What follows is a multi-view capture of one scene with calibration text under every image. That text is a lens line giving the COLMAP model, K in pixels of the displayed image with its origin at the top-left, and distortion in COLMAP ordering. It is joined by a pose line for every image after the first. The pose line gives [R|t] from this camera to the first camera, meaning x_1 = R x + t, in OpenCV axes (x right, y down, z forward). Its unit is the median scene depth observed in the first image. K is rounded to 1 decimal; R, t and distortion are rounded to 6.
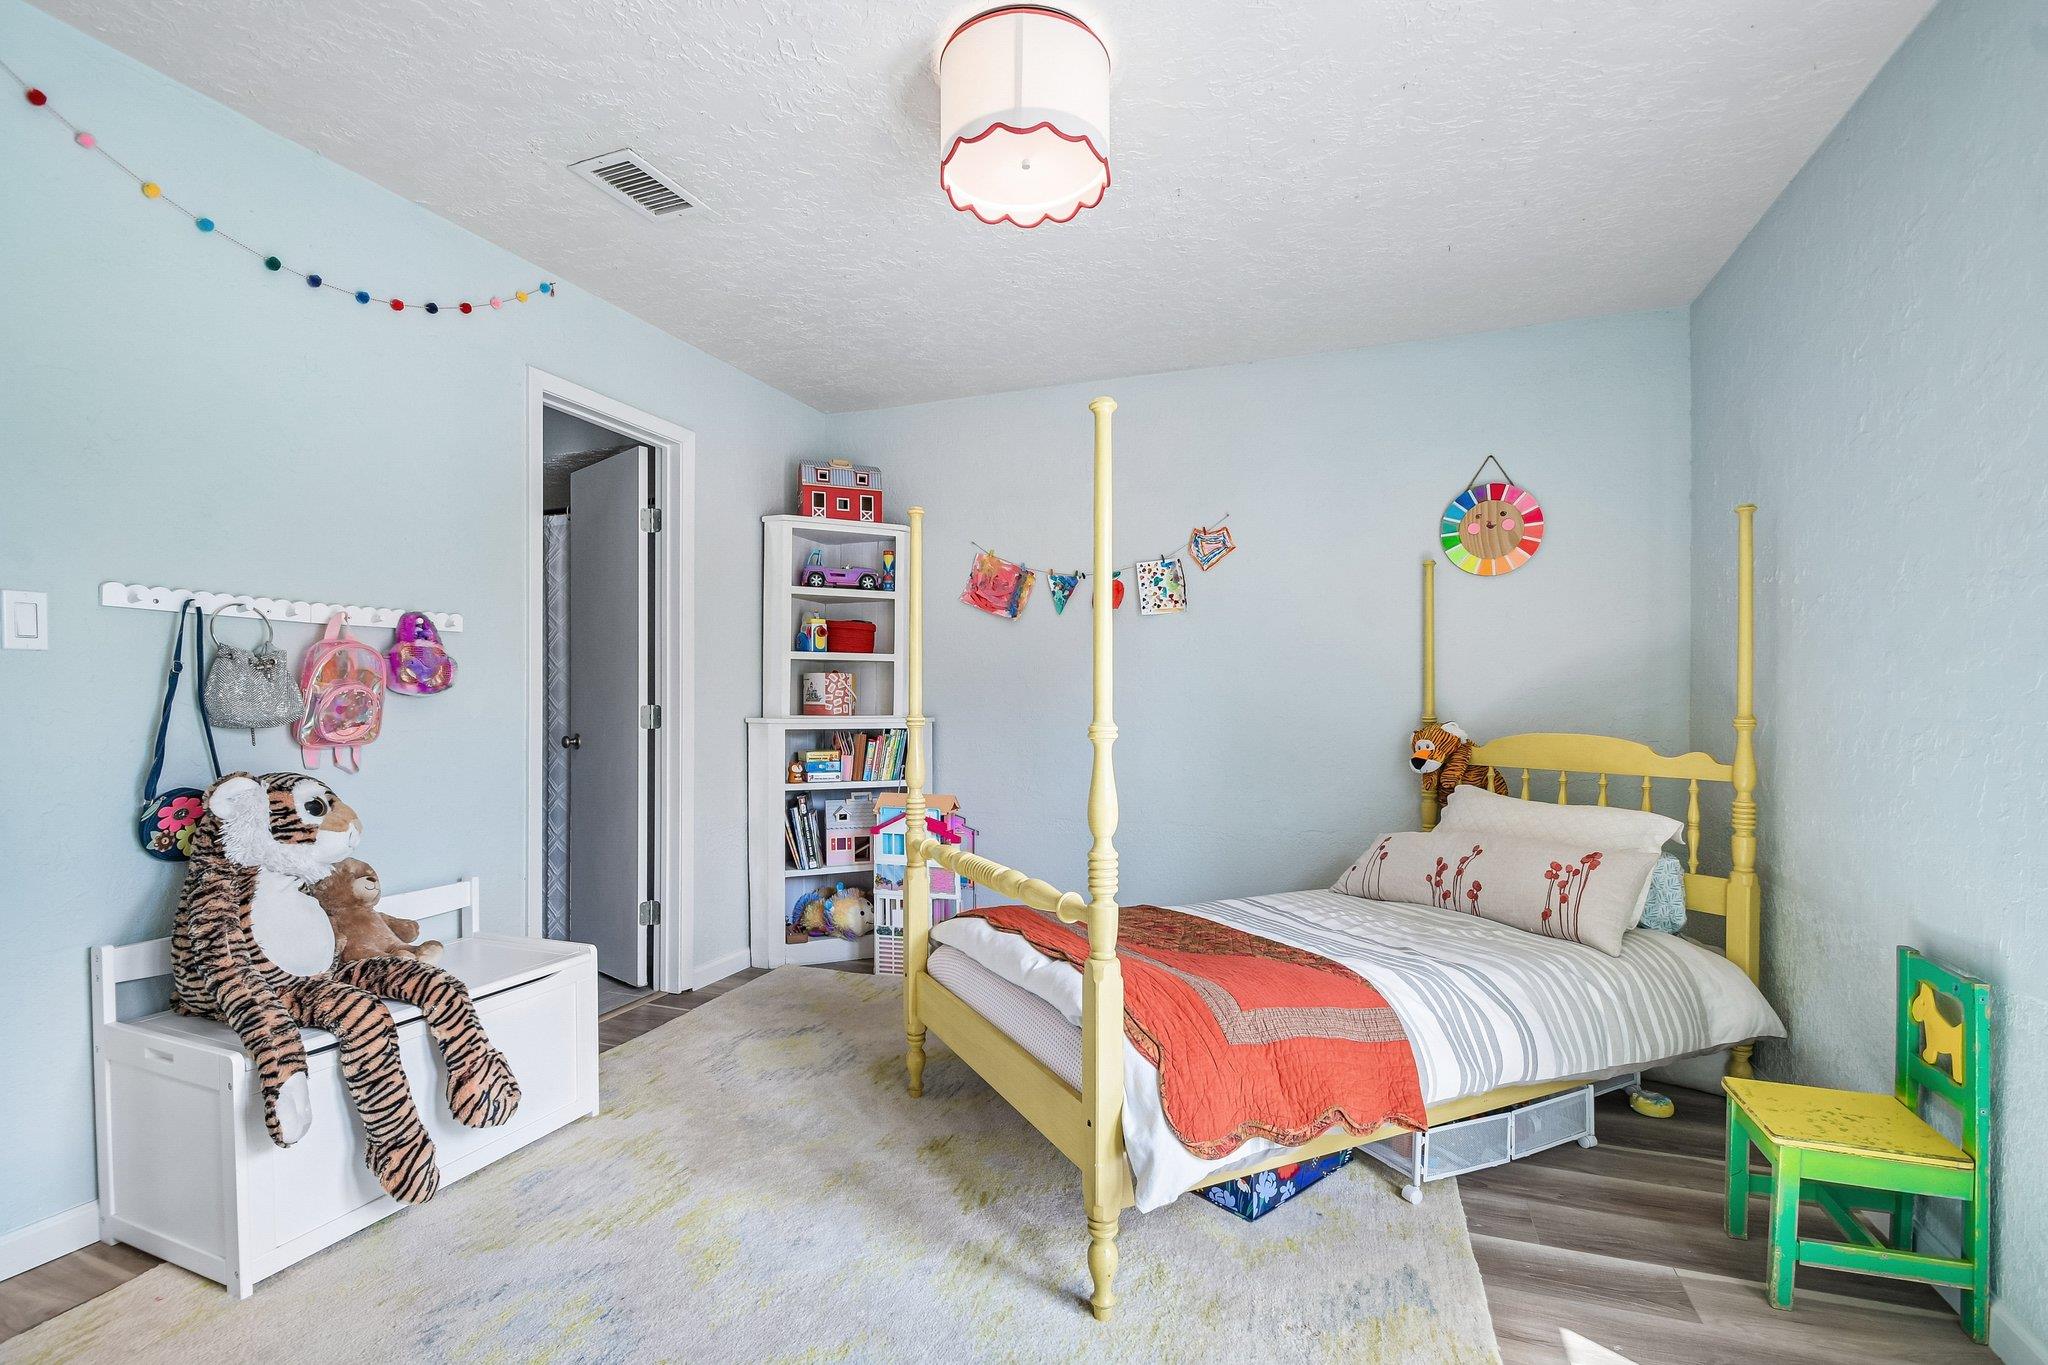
lens RADIAL K [[923.3, 0, 1017.0], [0, 923.3, 714.1], [0, 0, 1]] dist [0.017185, -0.017948]
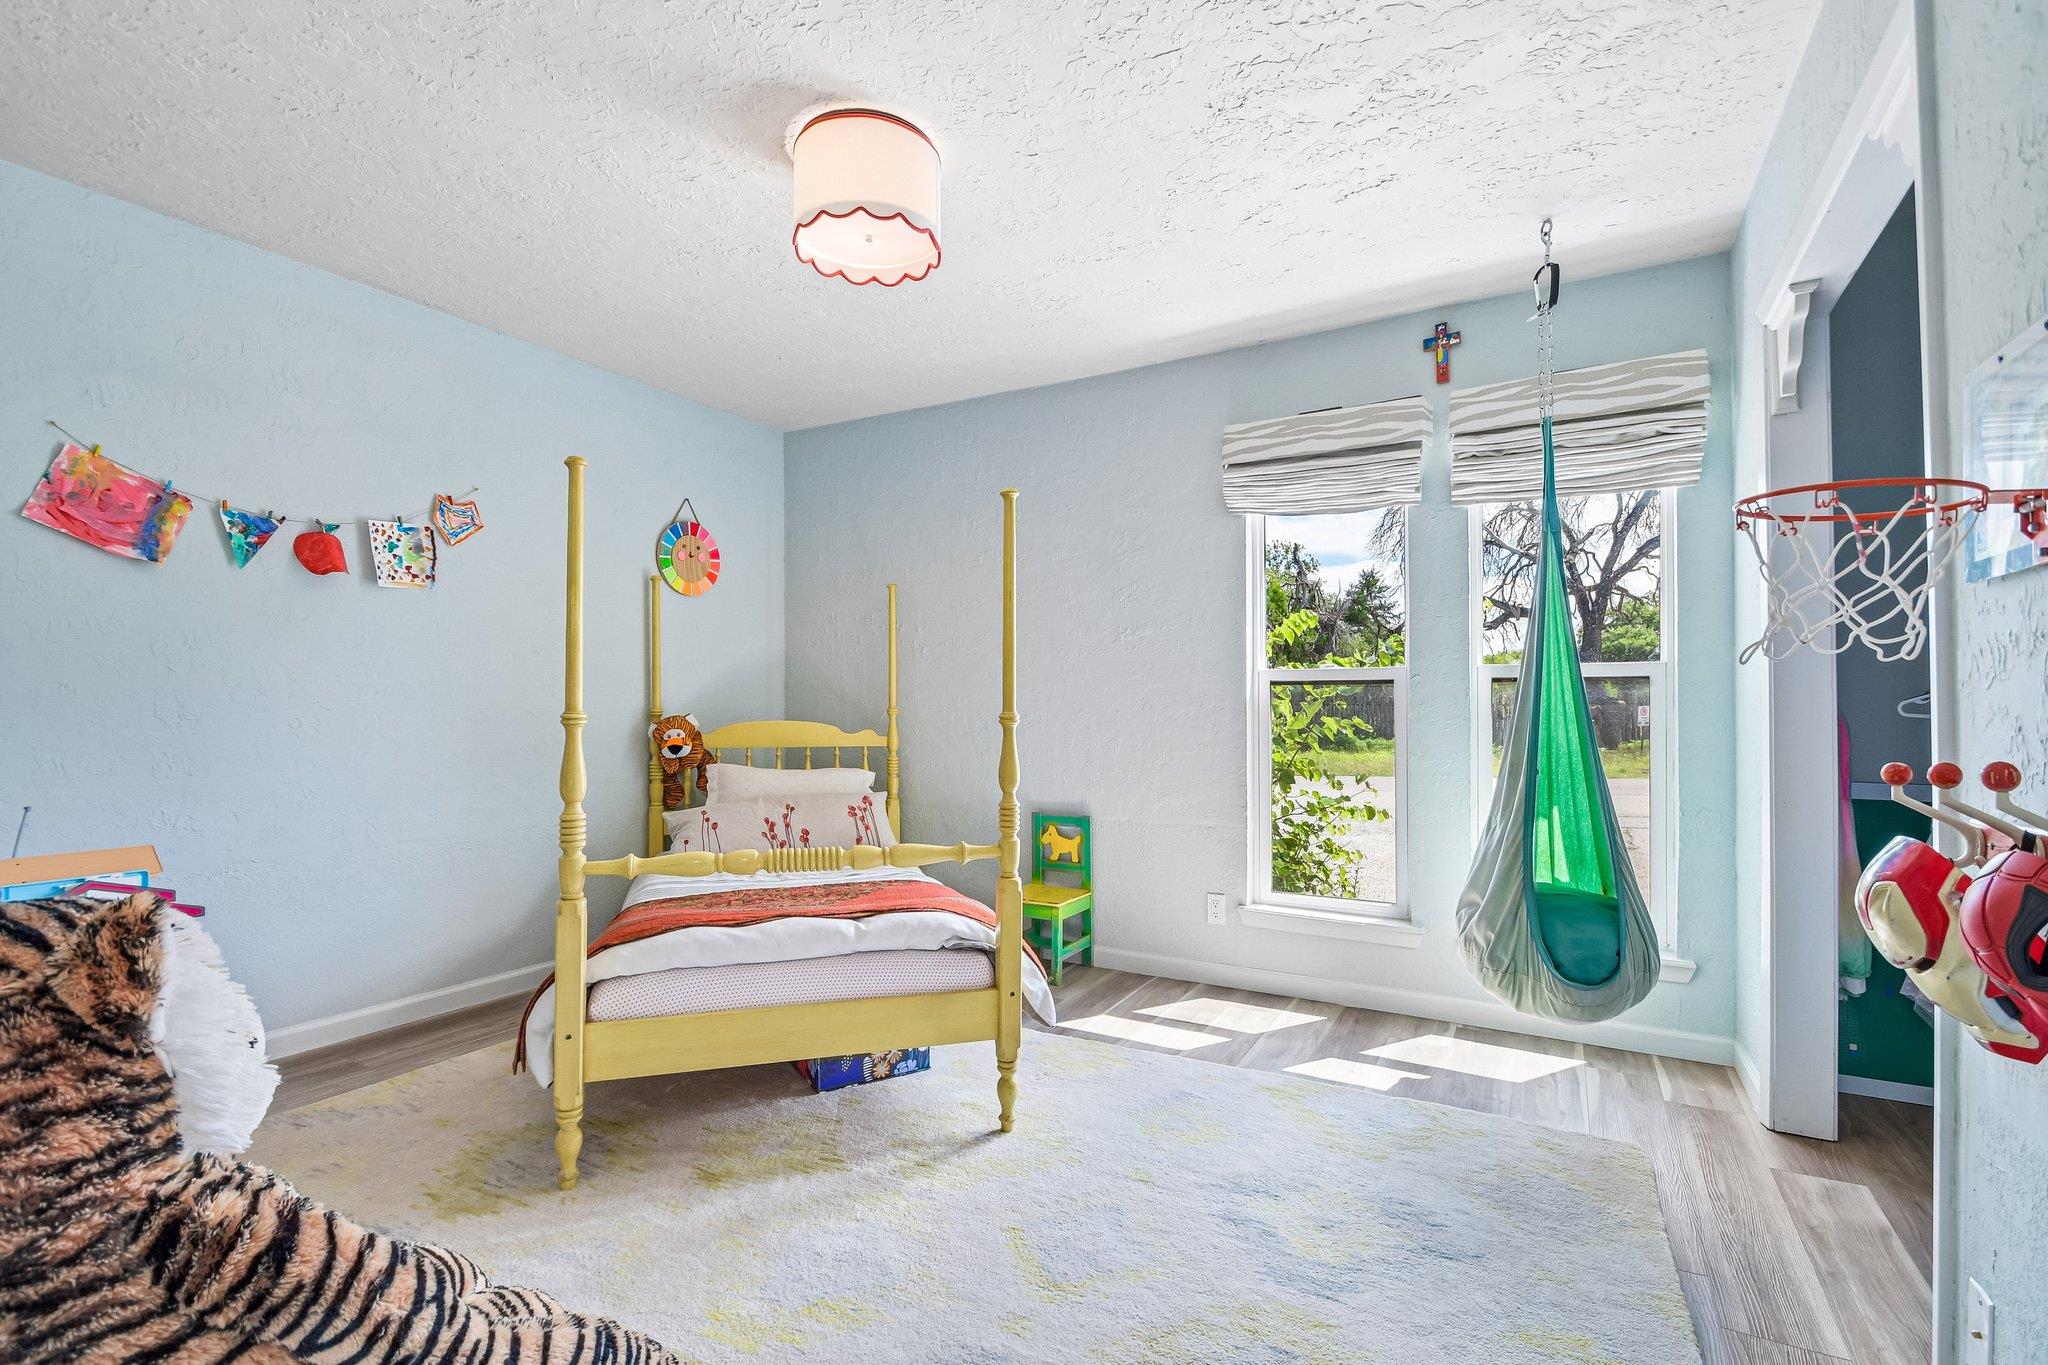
lens RADIAL K [[923.3, 0, 1017.0], [0, 923.3, 714.1], [0, 0, 1]] dist [0.017185, -0.017948]
pose [[0.165717, -0.012061, 0.986100, -0.645891], [0.009871, 0.999895, 0.010571, -0.000576], [-0.986124, 0.007982, 0.165819, 0.373614]]
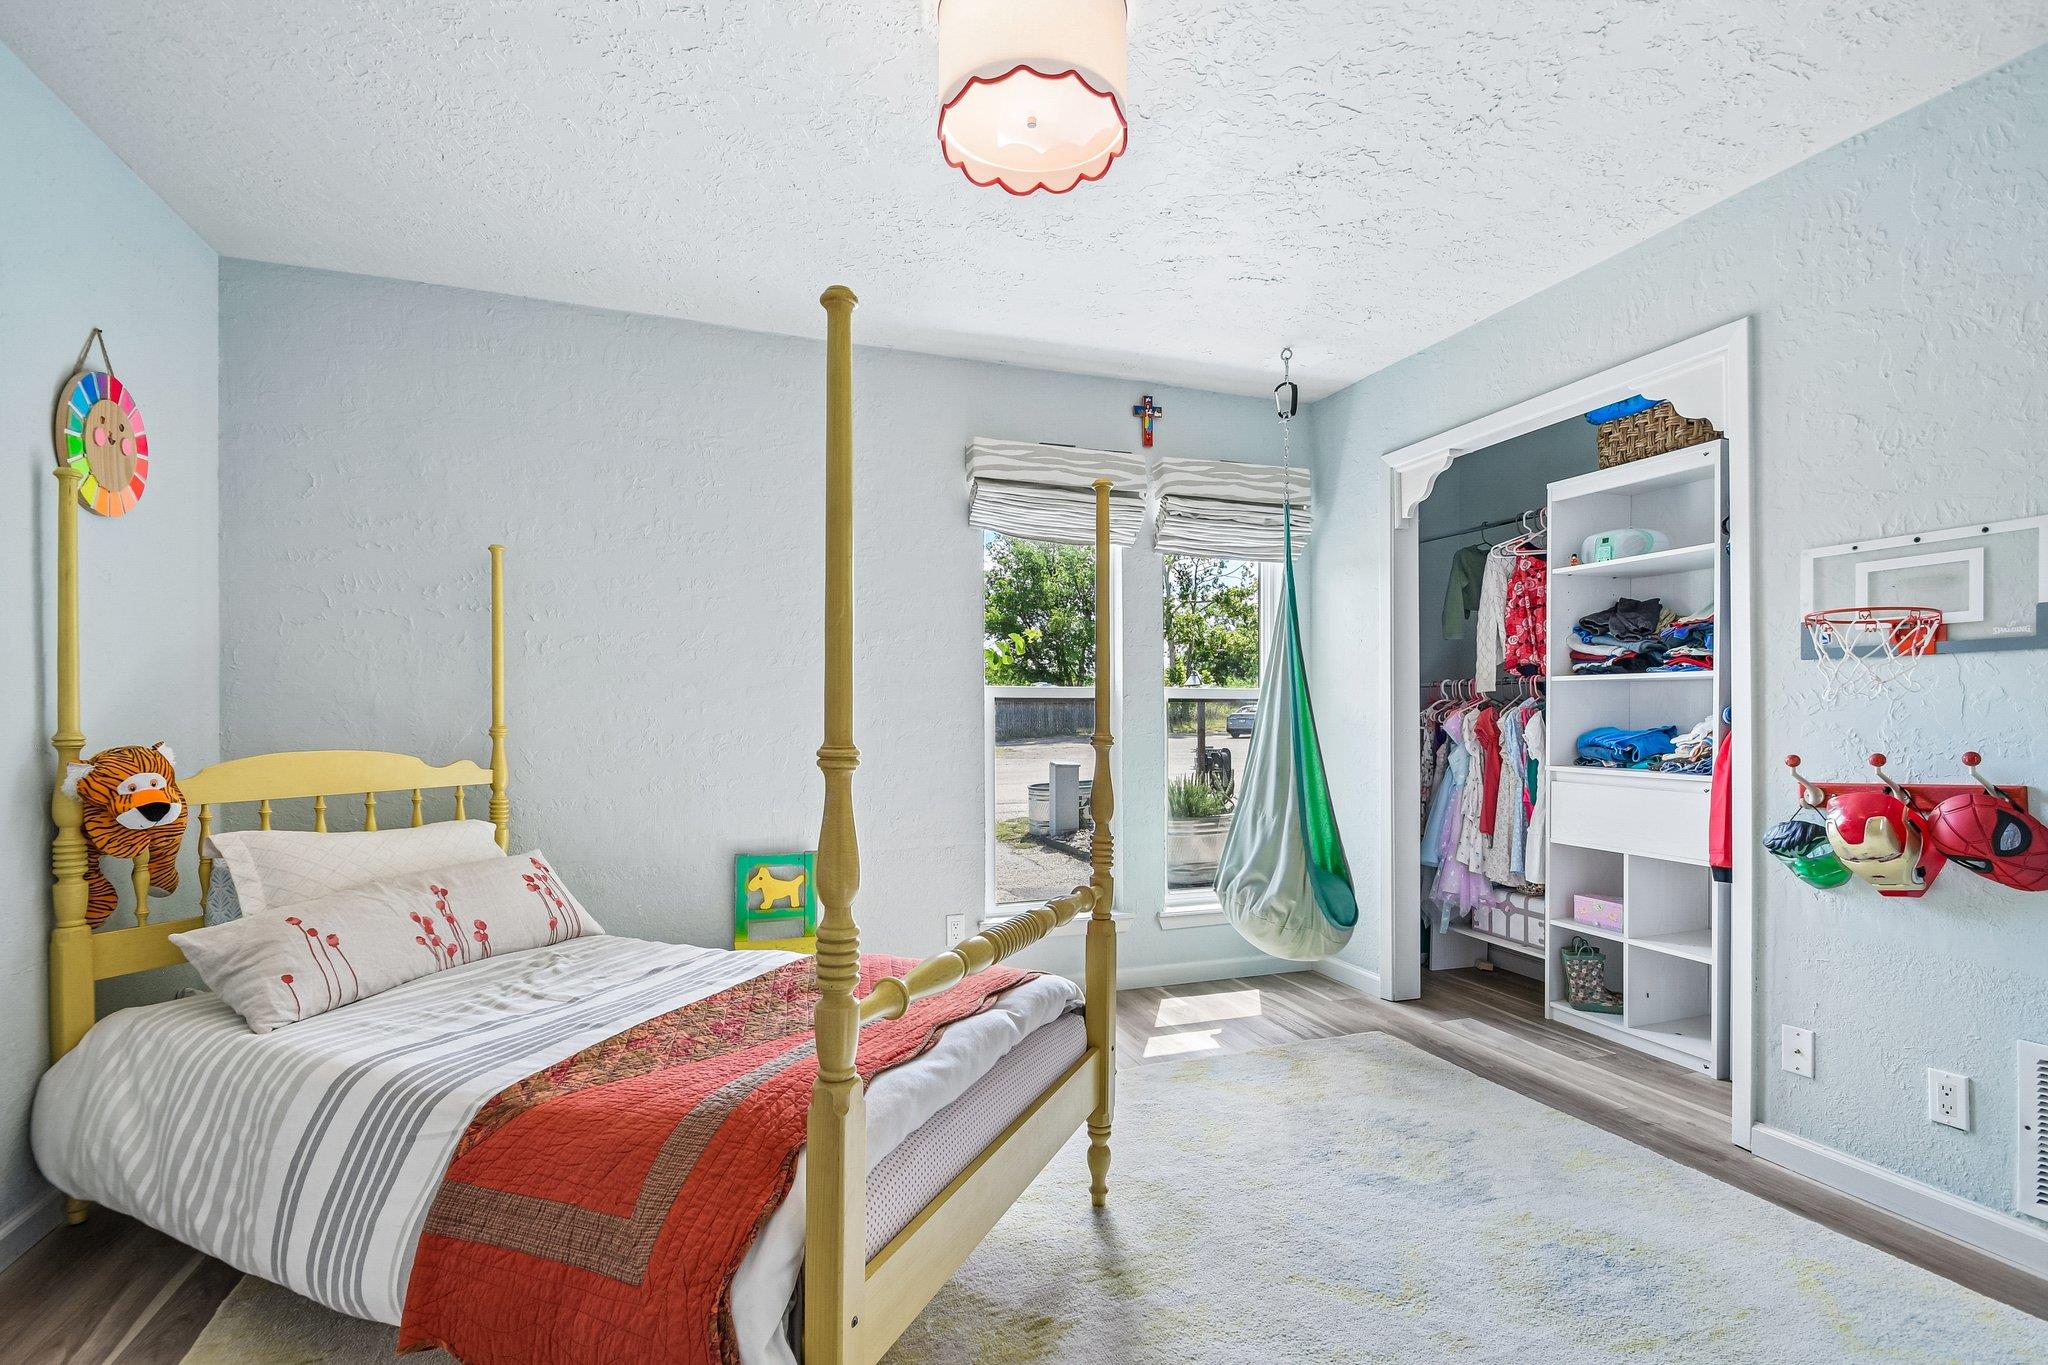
lens RADIAL K [[922.8, 0, 1013.8], [0, 922.8, 730.8], [0, 0, 1]] dist [0.009471, -0.017005]
pose [[-0.640214, -0.016676, 0.768016, -0.392372], [0.005949, 0.999627, 0.026664, -0.013764], [-0.768174, 0.021640, -0.639876, 0.942274]]
